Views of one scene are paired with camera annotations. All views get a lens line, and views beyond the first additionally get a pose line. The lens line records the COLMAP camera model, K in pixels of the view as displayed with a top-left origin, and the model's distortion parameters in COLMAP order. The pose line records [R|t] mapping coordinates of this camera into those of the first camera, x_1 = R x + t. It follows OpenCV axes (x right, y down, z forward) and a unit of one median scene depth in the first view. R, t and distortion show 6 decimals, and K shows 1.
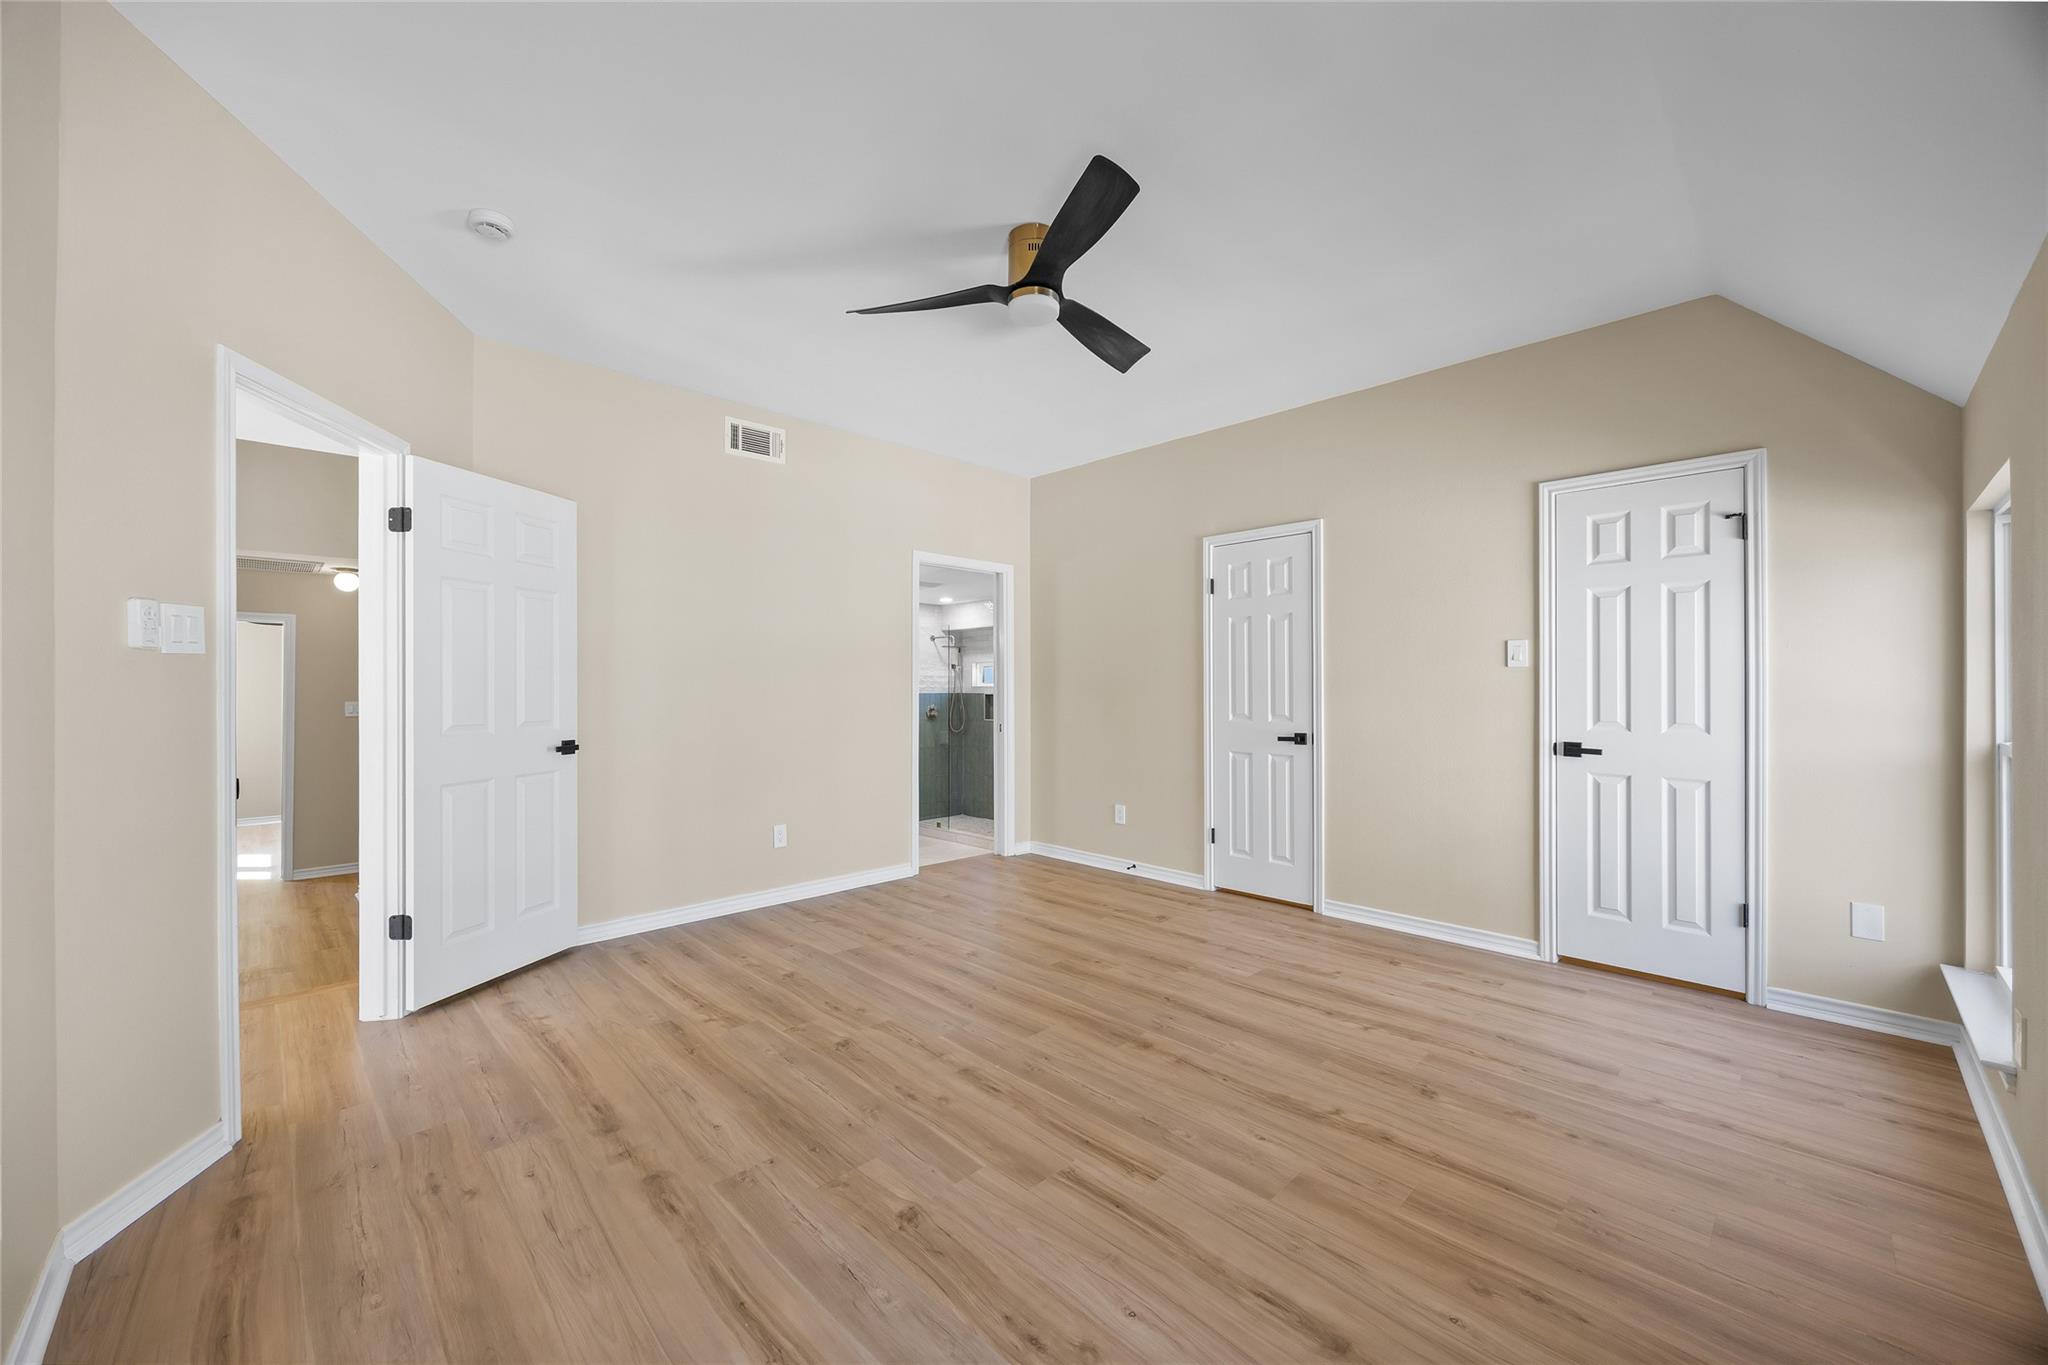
lens RADIAL K [[783.2, 0, 1024.0], [0, 783.2, 682.5], [0, 0, 1]] dist [-0.001018, 0.000092]
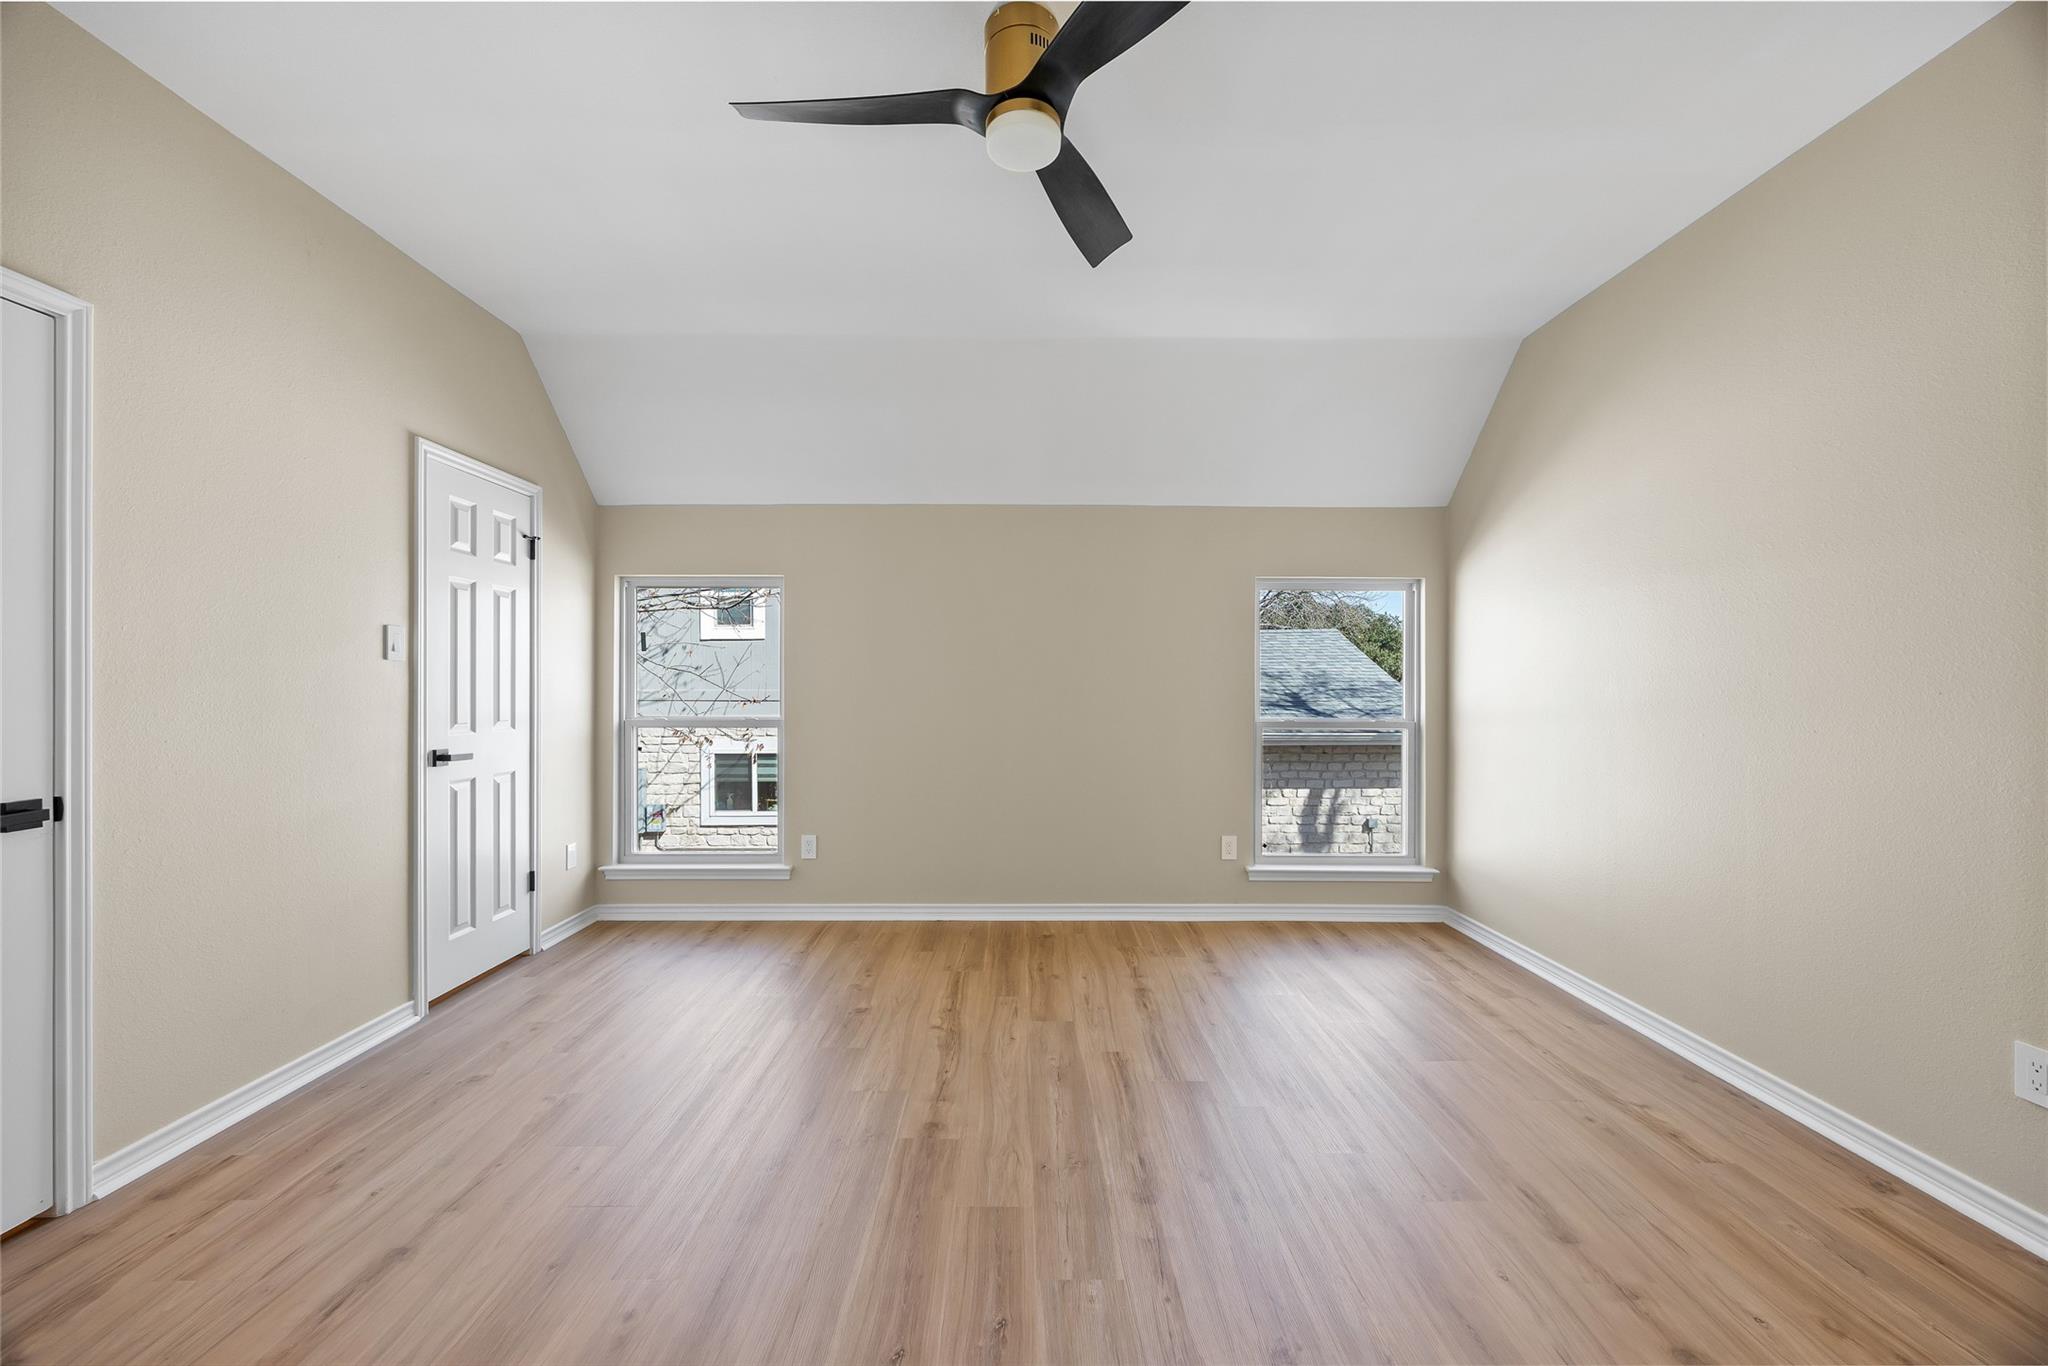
lens RADIAL K [[783.2, 0, 1024.0], [0, 783.2, 683.0], [0, 0, 1]] dist [-0.001018, 0.000092]
pose [[-0.712740, 0.002403, 0.701424, -0.421390], [-0.002422, 0.999980, -0.005887, 0.006504], [-0.701424, -0.005895, -0.712720, 1.318823]]
